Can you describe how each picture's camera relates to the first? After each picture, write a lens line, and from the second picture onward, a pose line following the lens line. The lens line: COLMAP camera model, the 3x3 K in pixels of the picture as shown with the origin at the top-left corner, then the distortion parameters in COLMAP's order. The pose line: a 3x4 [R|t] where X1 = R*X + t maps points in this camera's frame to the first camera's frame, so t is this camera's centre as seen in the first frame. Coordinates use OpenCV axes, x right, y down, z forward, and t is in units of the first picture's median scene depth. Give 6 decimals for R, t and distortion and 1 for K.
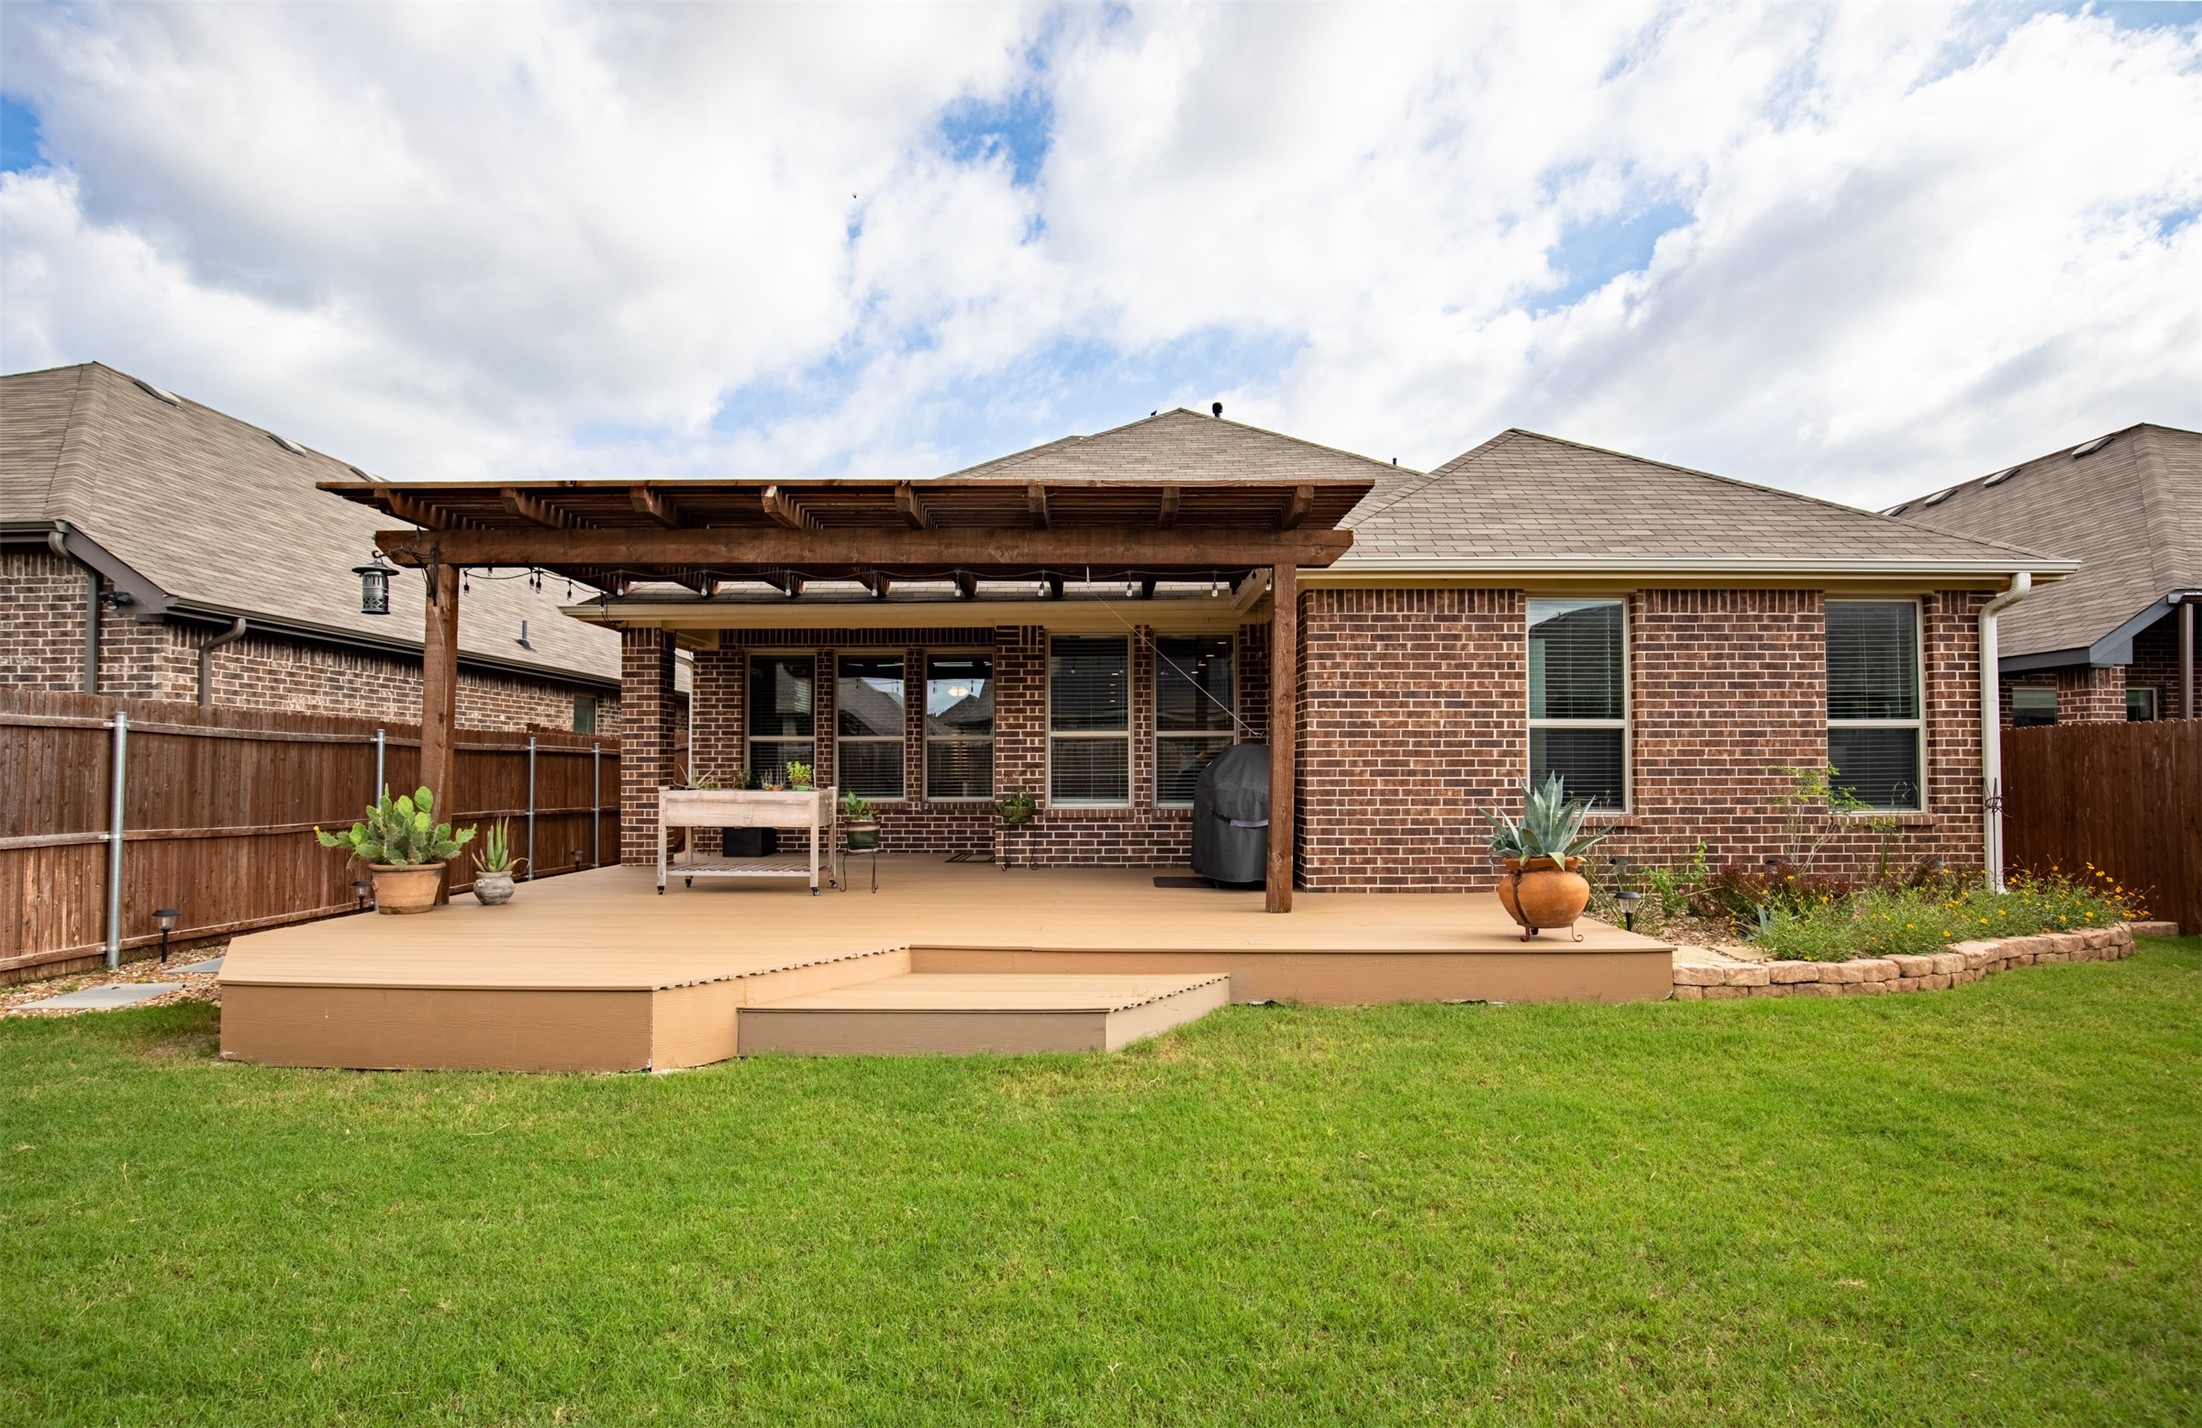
lens RADIAL K [[1078.2, 0, 1099.2], [0, 1078.2, 746.0], [0, 0, 1]] dist [-0.000825, -0.000071]
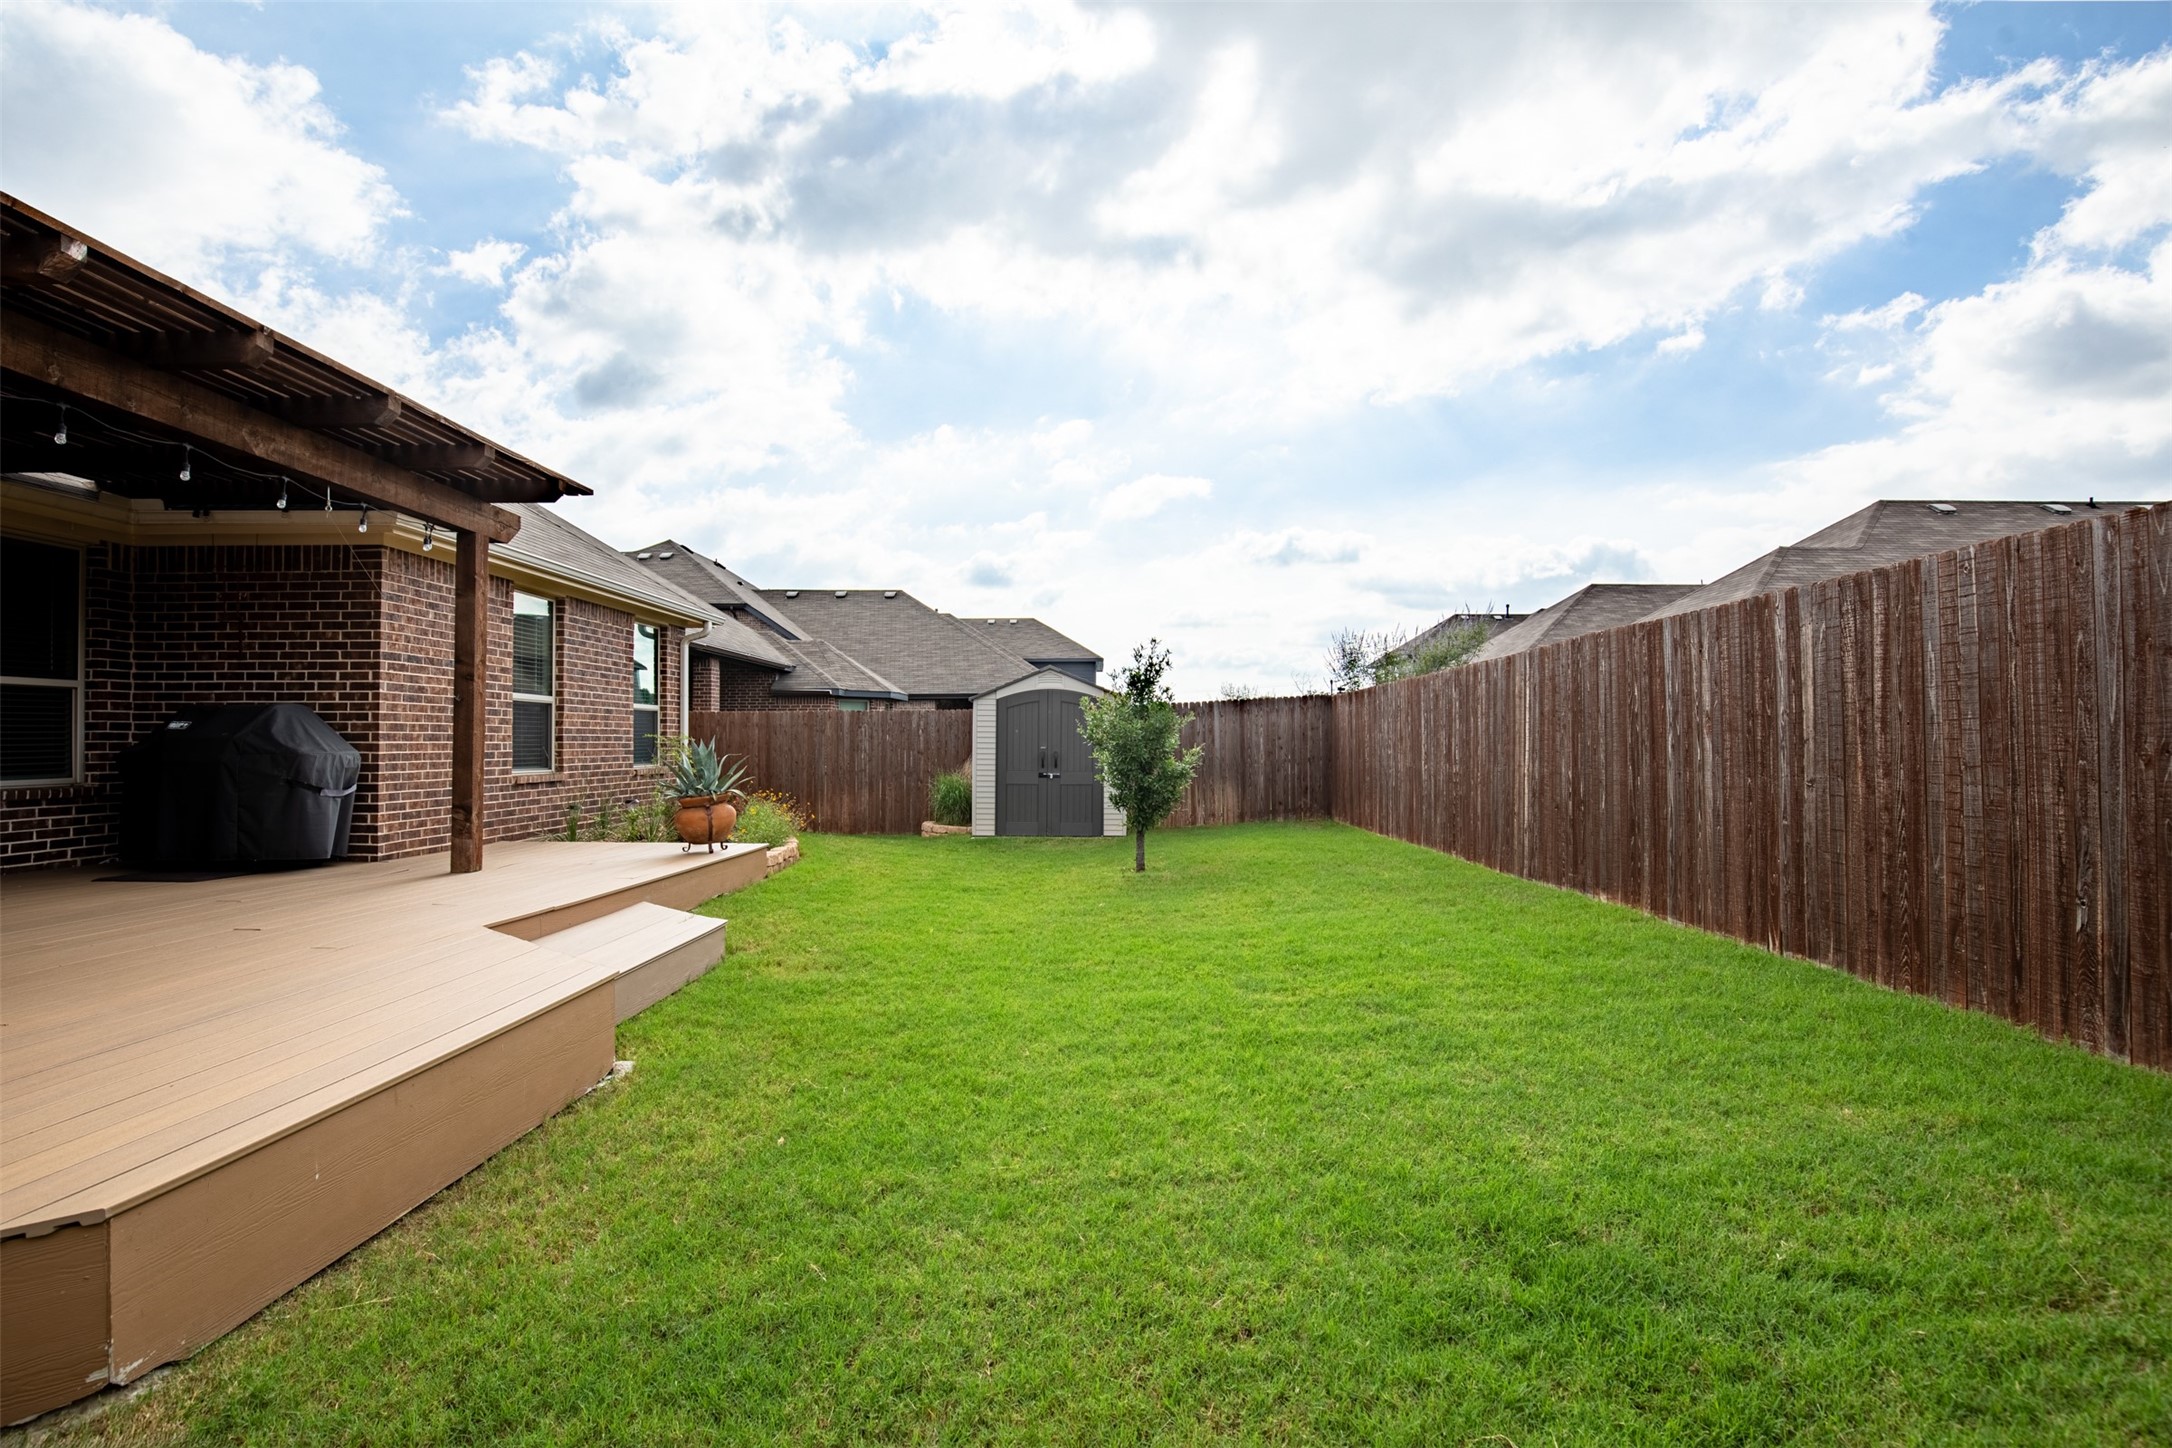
lens RADIAL K [[1002.1, 0, 1086.0], [0, 1002.1, 724.0], [0, 0, 1]] dist [-0.035416, 0.006662]
pose [[0.008275, 0.020303, 0.999760, -0.677624], [-0.034561, 0.999202, -0.020005, 0.009436], [-0.999368, -0.034387, 0.008970, 0.366461]]
